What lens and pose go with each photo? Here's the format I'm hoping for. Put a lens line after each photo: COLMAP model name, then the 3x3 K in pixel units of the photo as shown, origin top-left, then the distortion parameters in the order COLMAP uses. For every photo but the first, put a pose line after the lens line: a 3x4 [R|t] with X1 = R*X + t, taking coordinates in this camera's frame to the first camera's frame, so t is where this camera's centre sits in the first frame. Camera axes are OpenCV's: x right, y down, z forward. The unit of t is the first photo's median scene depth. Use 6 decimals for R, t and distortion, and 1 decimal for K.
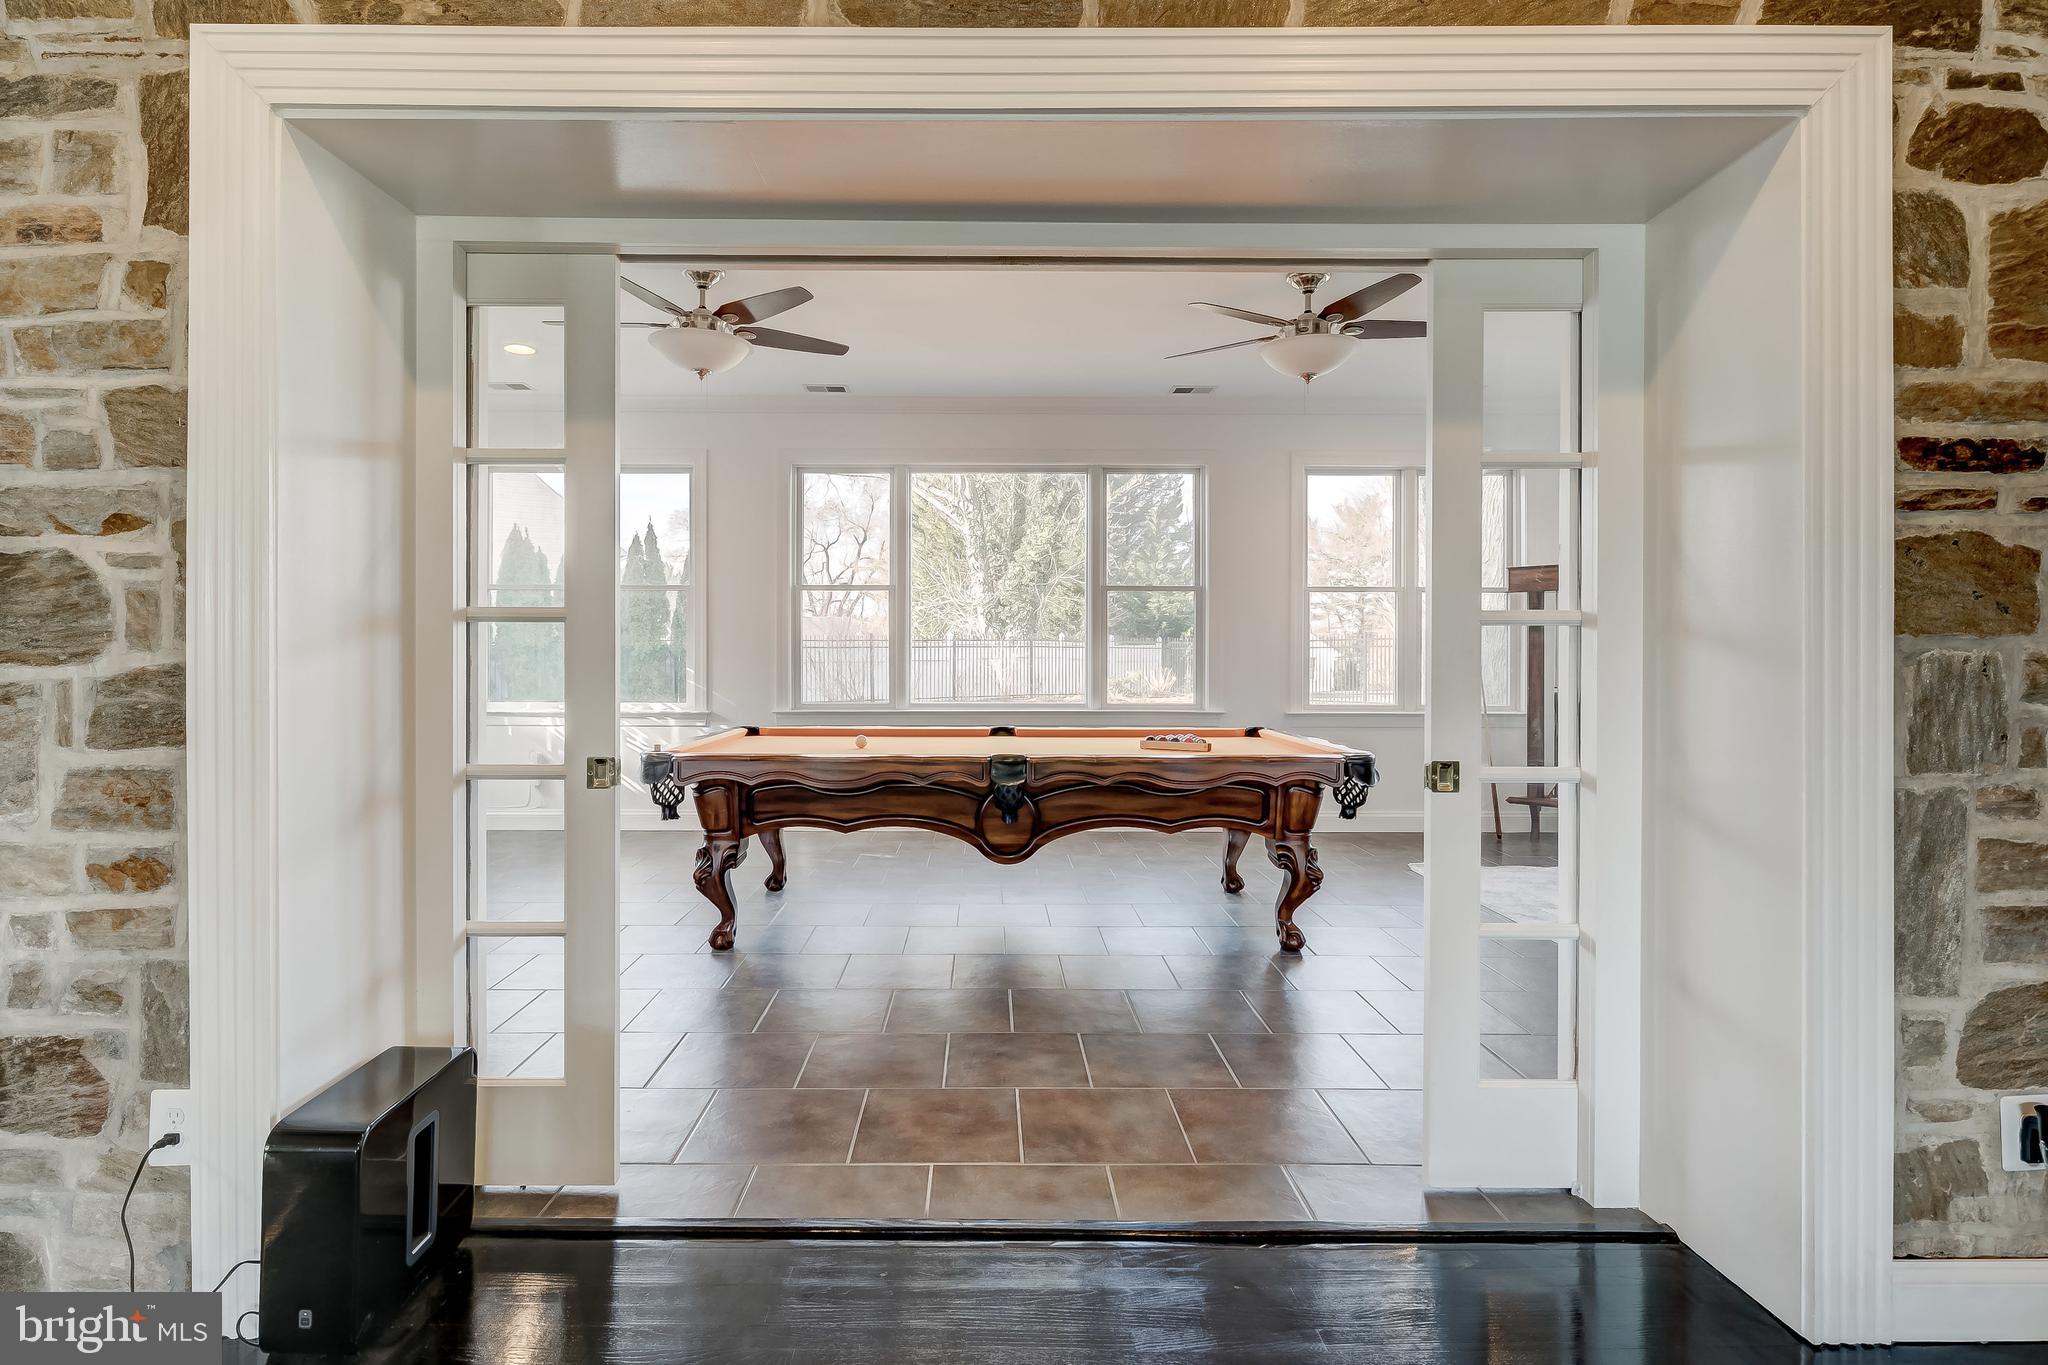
lens RADIAL K [[1037.8, 0, 964.7], [0, 1037.8, 657.3], [0, 0, 1]] dist [0.000069, -0.000168]
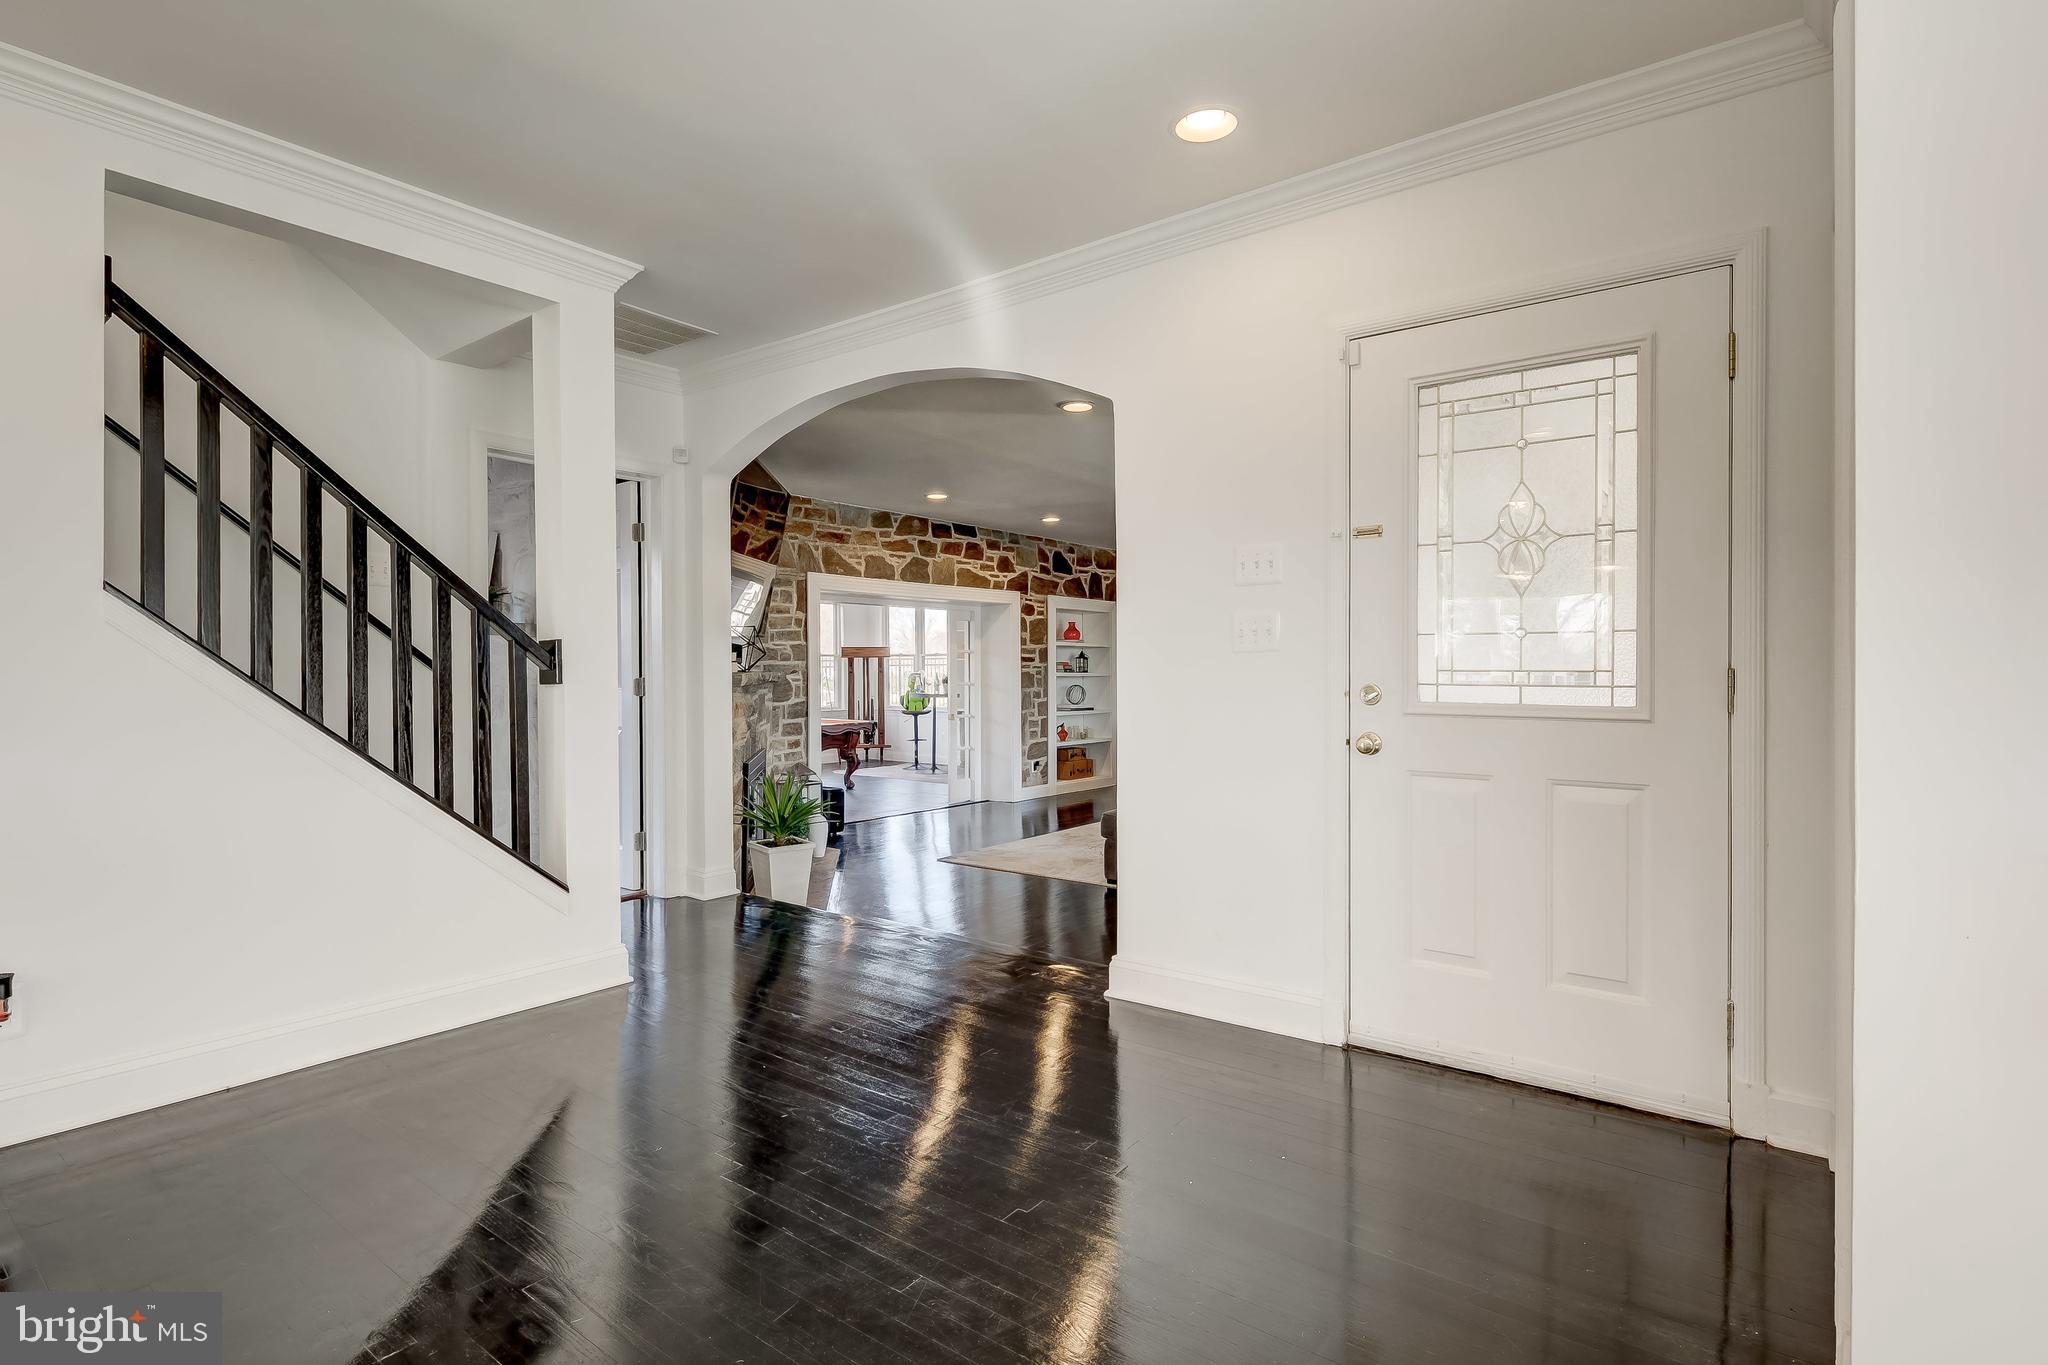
lens RADIAL K [[1002.5, 0, 1020.7], [0, 1002.5, 668.1], [0, 0, 1]] dist [0.001163, -0.000986]
pose [[0.616627, -0.003327, 0.787248, -3.833214], [0.005804, 0.999983, -0.000321, -0.140309], [-0.787234, 0.004767, 0.616636, -2.707547]]
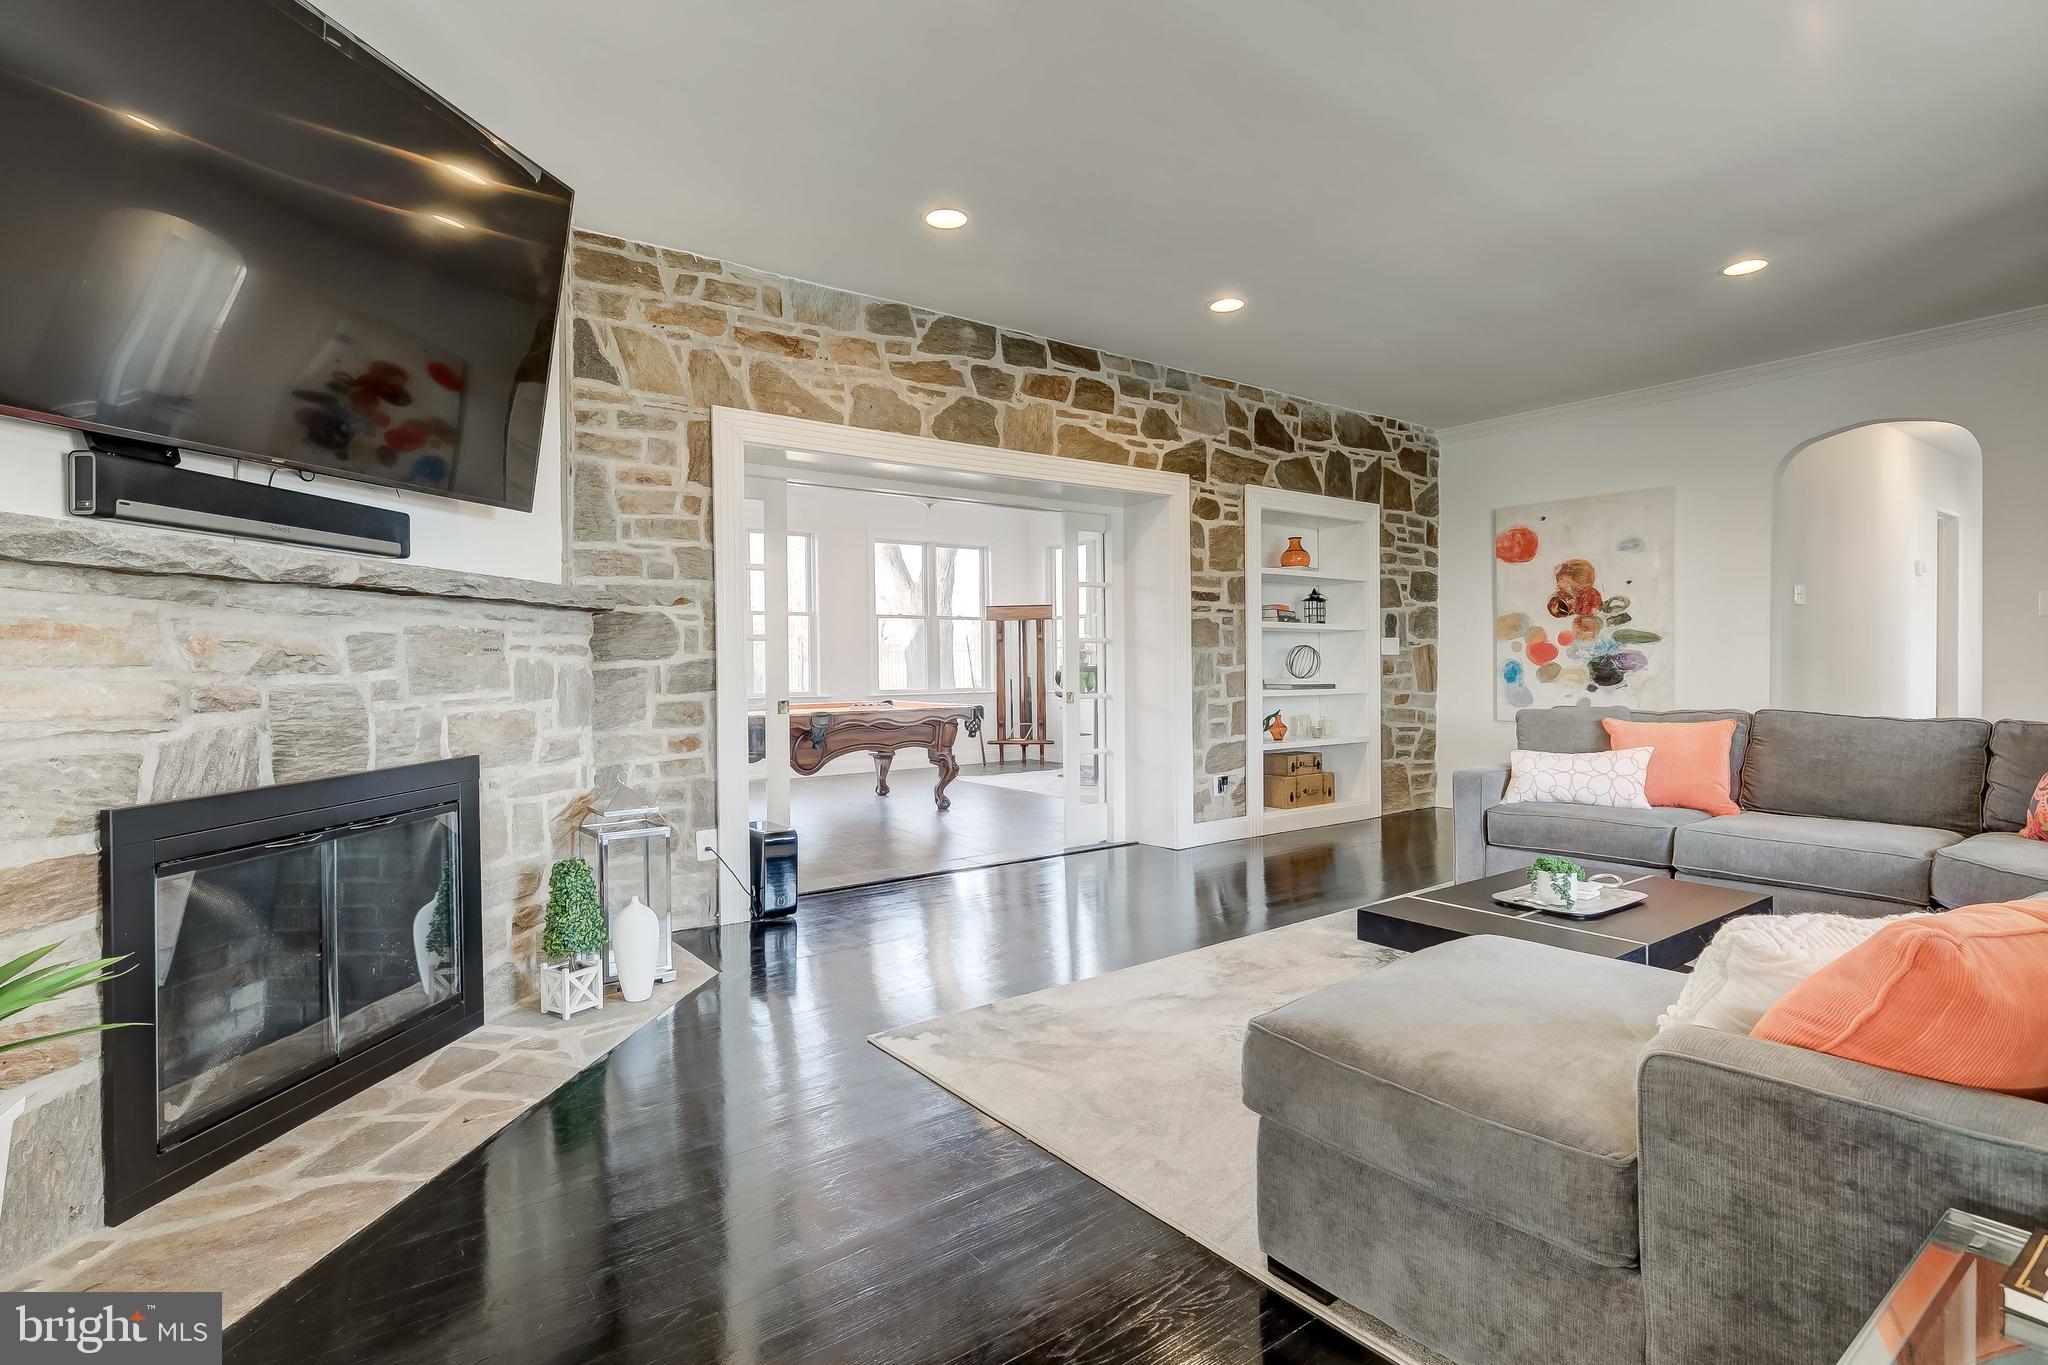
lens RADIAL K [[1002.5, 0, 1020.7], [0, 1002.5, 668.1], [0, 0, 1]] dist [0.001163, -0.000986]
pose [[0.804534, -0.013153, 0.593761, -1.576371], [0.011371, 0.999913, 0.006744, 0.020765], [-0.593797, 0.001326, 0.804614, -1.380907]]
